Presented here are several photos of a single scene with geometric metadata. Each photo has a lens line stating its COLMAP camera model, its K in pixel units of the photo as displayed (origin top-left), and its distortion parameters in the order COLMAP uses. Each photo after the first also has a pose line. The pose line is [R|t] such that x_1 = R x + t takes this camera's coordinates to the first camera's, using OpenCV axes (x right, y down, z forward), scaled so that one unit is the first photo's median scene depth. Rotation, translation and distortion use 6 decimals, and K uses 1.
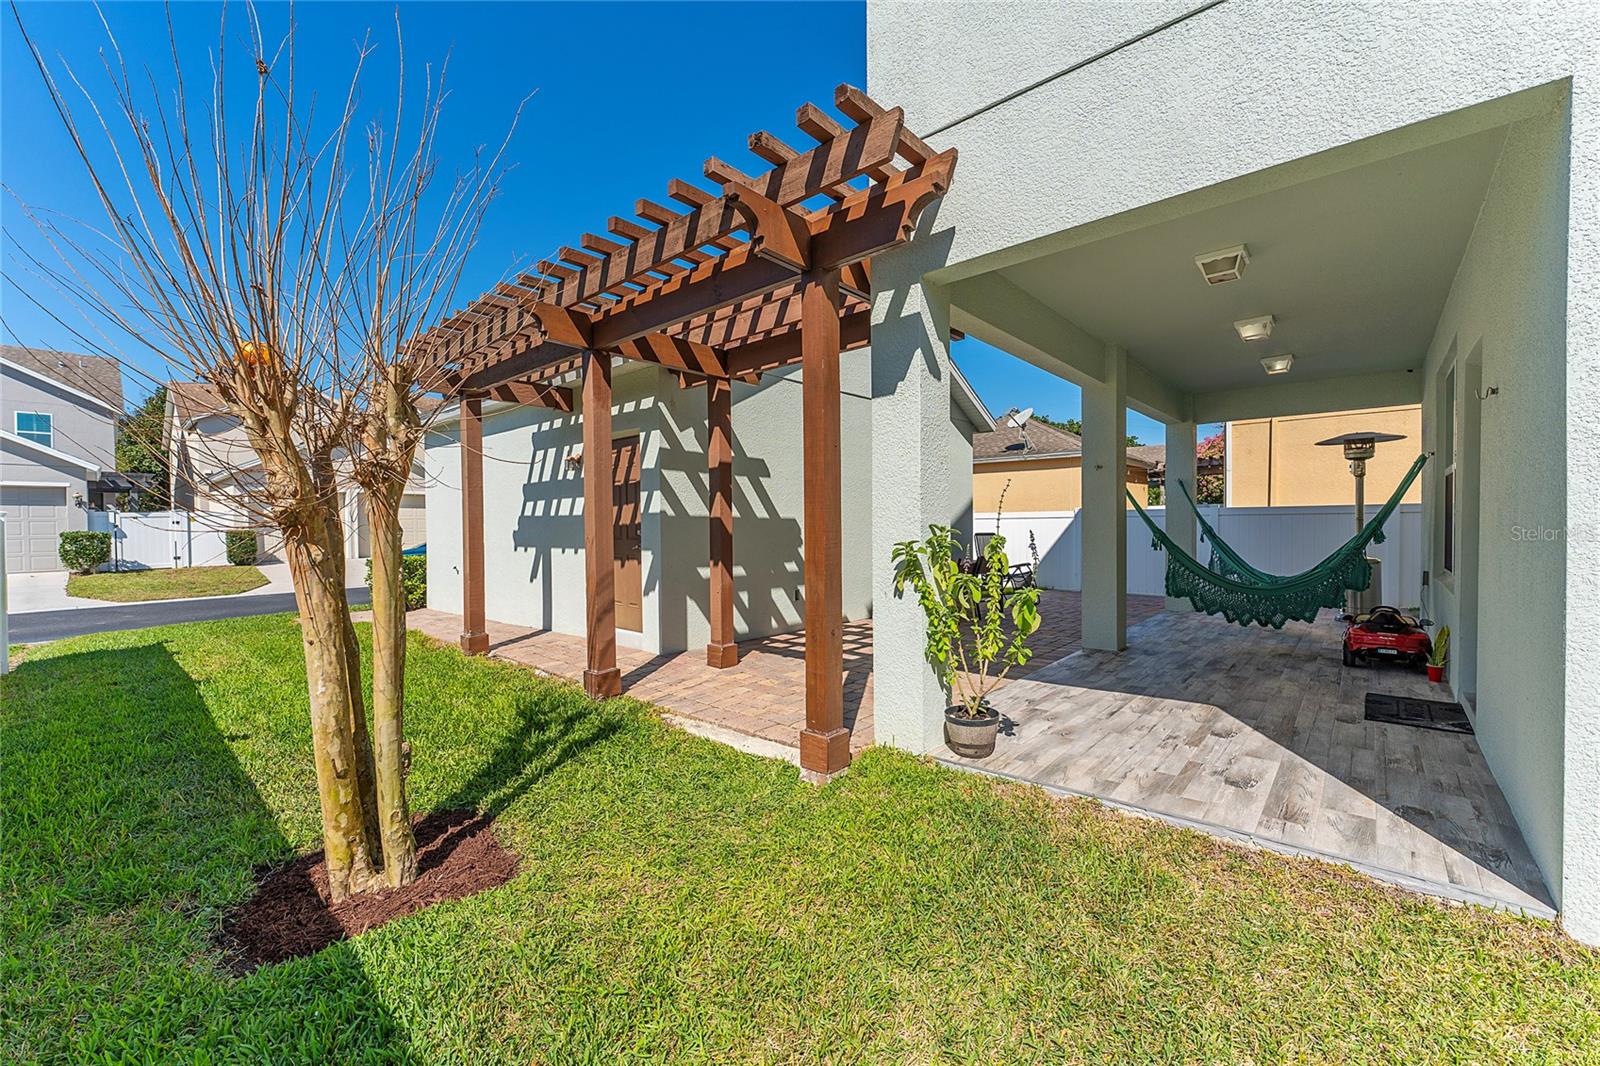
lens RADIAL K [[639.4, 0, 801.4], [0, 639.4, 527.7], [0, 0, 1]] dist [0.001274, 0.000605]
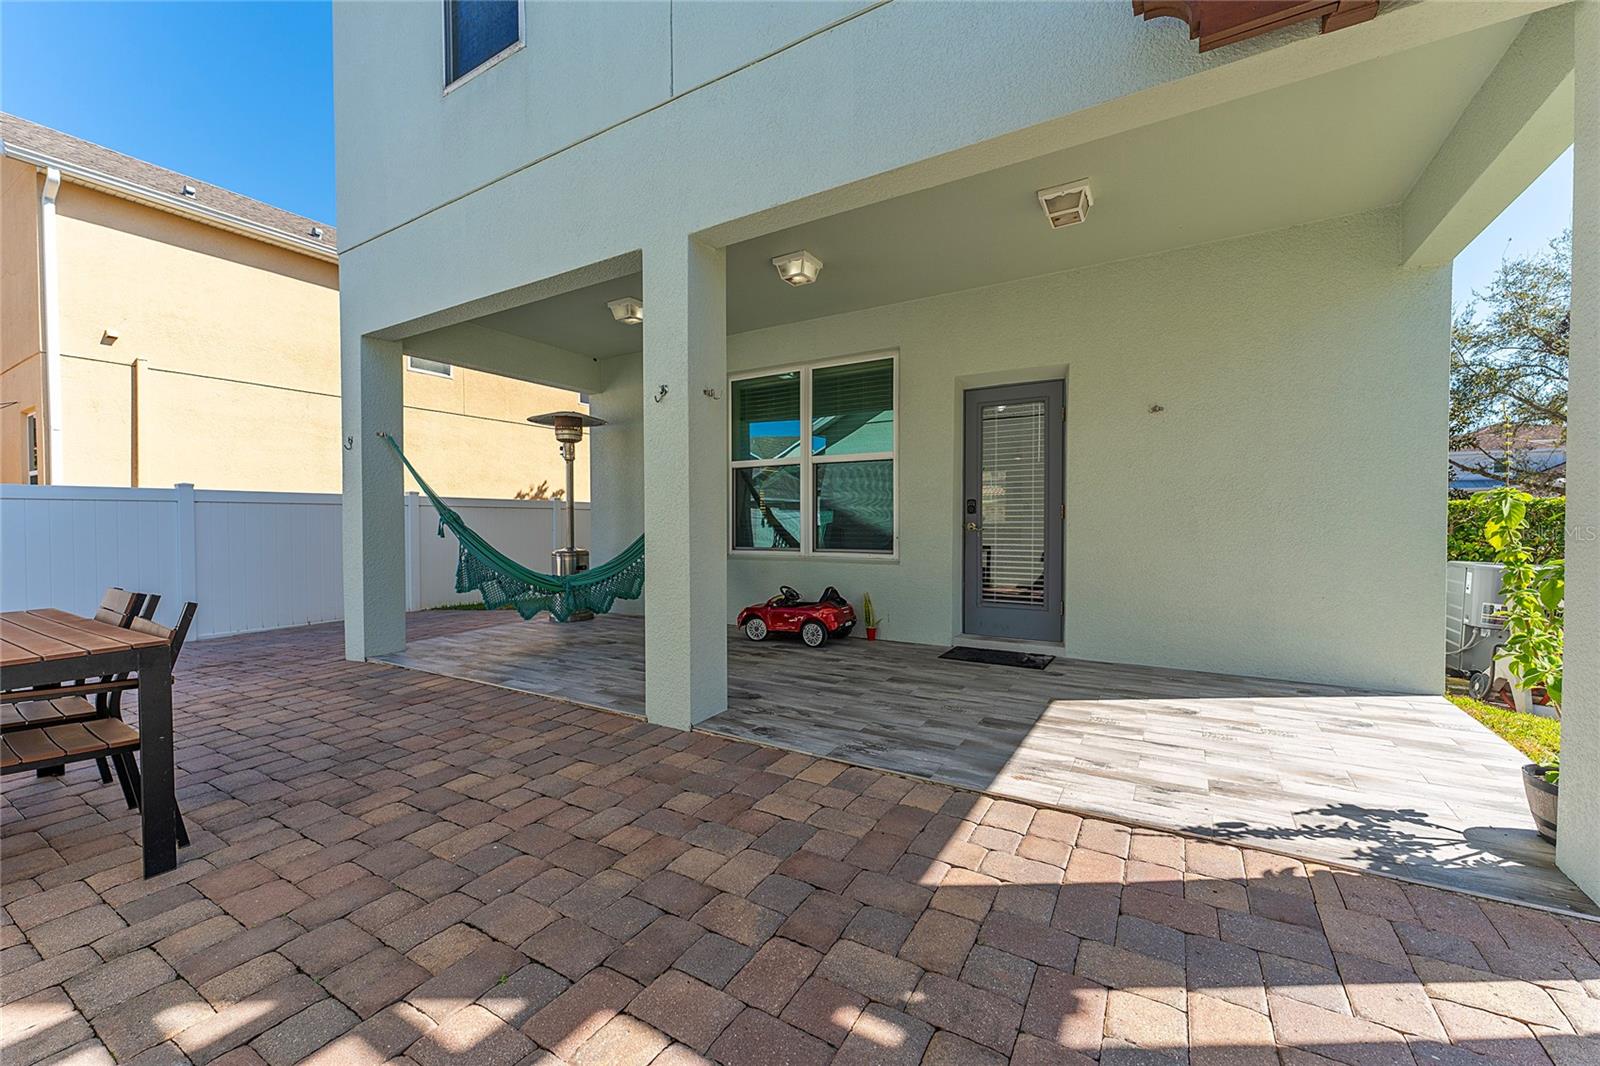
lens RADIAL K [[639.4, 0, 801.4], [0, 639.4, 527.7], [0, 0, 1]] dist [0.001274, 0.000605]
pose [[-0.182176, 0.003106, 0.983261, -0.156000], [0.014291, 0.999898, -0.000510, 0.037587], [-0.983162, 0.013959, -0.182202, 1.535905]]
